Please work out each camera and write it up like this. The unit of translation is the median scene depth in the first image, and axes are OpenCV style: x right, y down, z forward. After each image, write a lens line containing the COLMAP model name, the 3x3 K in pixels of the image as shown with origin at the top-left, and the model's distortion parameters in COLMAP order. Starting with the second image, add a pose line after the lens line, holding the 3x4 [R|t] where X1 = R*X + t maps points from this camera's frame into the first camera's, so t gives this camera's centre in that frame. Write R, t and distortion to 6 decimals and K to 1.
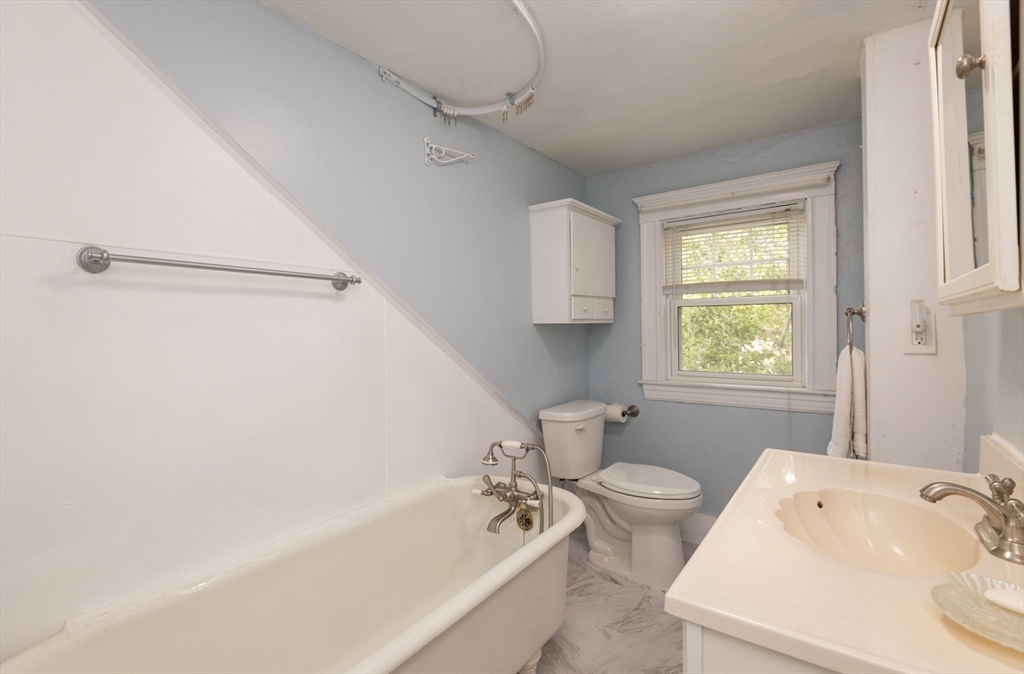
lens RADIAL K [[469.9, 0, 511.5], [0, 469.9, 331.3], [0, 0, 1]] dist [0.023870, -0.008913]
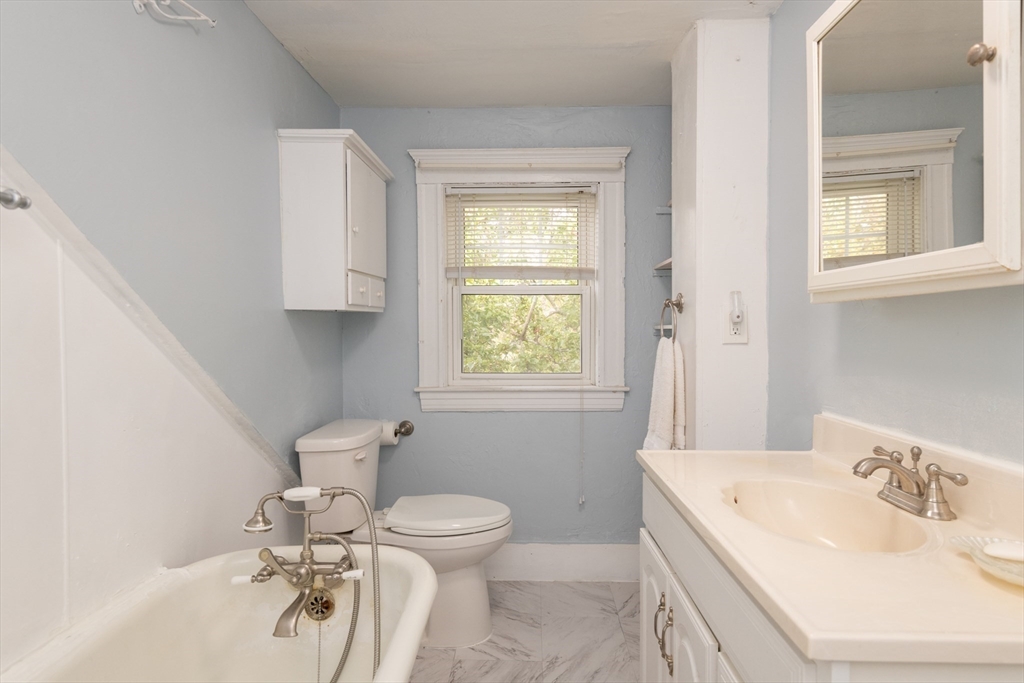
lens RADIAL K [[590.0, 0, 520.4], [0, 590.0, 340.0], [0, 0, 1]] dist [0.032672, -0.014312]
pose [[0.820025, -0.003735, 0.572315, -0.173411], [-0.003923, 0.999919, 0.012147, 0.016670], [-0.572314, -0.012206, 0.819944, 0.133432]]
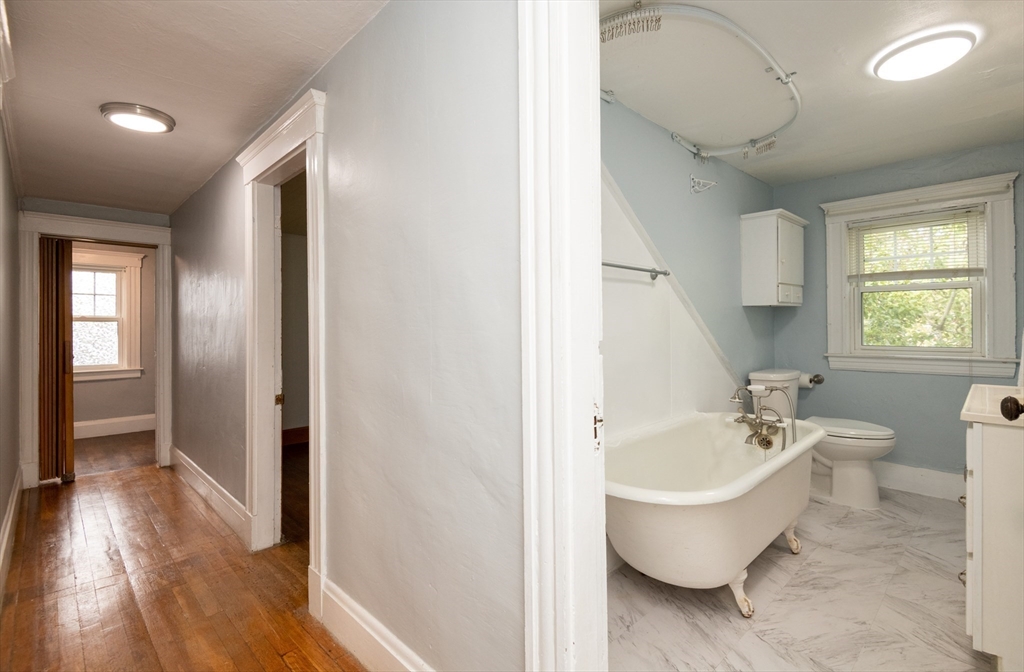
lens RADIAL K [[474.0, 0, 519.9], [0, 474.0, 324.6], [0, 0, 1]] dist [0.004326, -0.003608]
pose [[0.985536, 0.002317, -0.169448, -0.364518], [-0.003287, 0.999980, -0.005444, 0.047745], [0.169432, 0.005922, 0.985524, -0.418382]]
